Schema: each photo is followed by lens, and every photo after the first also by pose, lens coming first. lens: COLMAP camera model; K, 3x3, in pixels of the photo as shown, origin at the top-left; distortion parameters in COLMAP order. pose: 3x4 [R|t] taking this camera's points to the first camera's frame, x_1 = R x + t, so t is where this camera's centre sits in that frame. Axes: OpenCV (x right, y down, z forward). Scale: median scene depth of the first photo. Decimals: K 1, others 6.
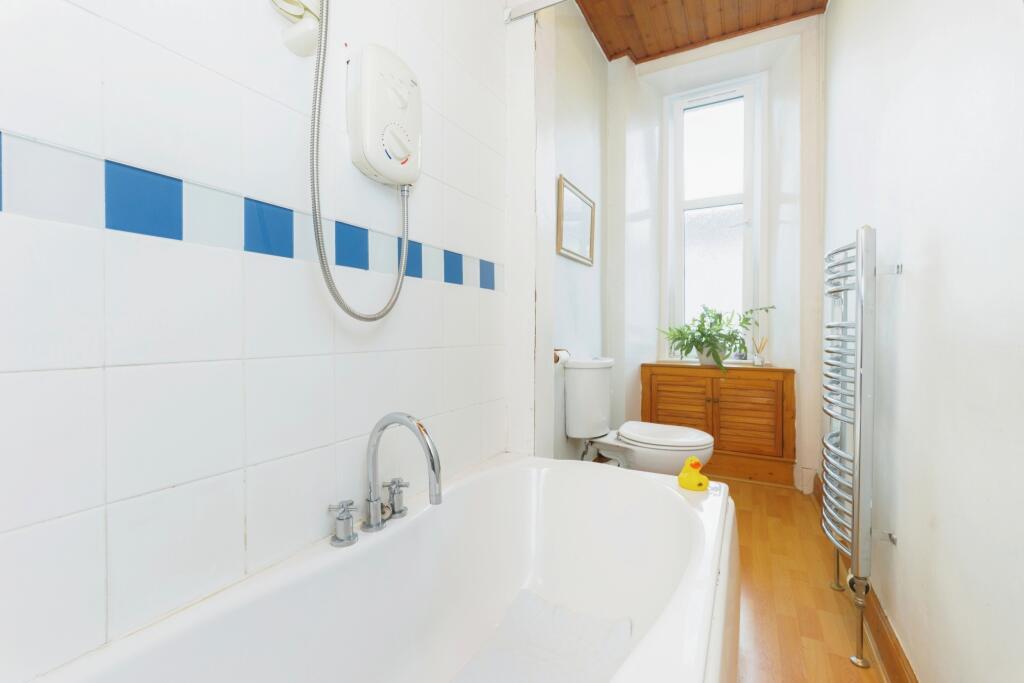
lens RADIAL K [[446.4, 0, 512.0], [0, 446.4, 341.5], [0, 0, 1]] dist [0.000226, 0.000190]
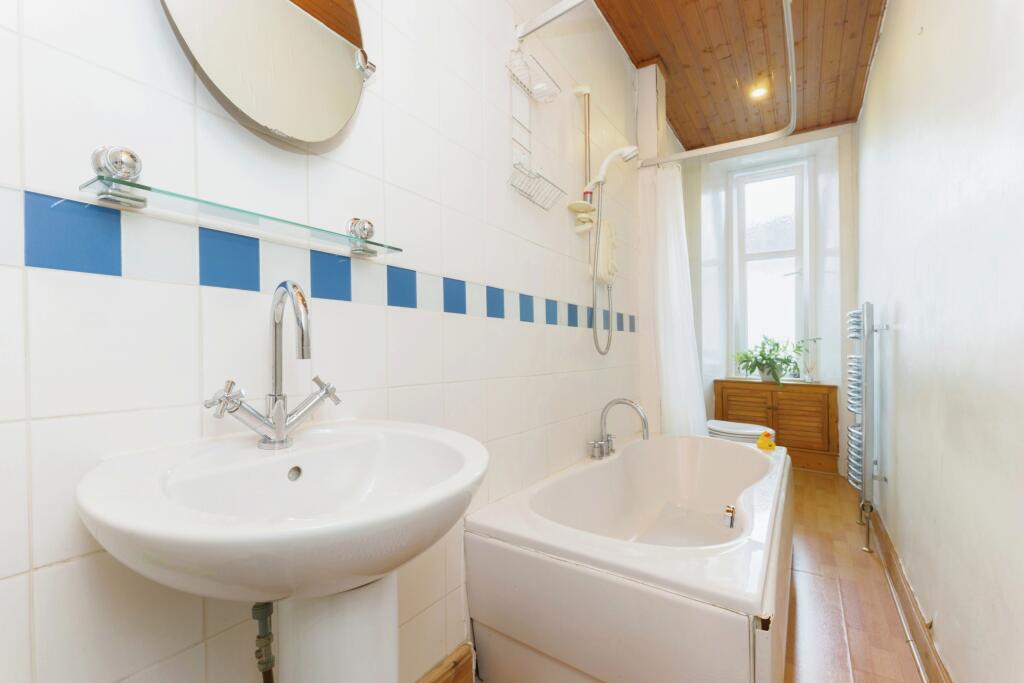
lens RADIAL K [[434.2, 0, 512.0], [0, 434.2, 341.5], [0, 0, 1]] dist [0.000229, 0.000032]
pose [[0.994429, 0.006678, -0.105197, -0.187863], [-0.010550, 0.999286, -0.036288, -0.011060], [0.104880, 0.037195, 0.993789, -0.375244]]
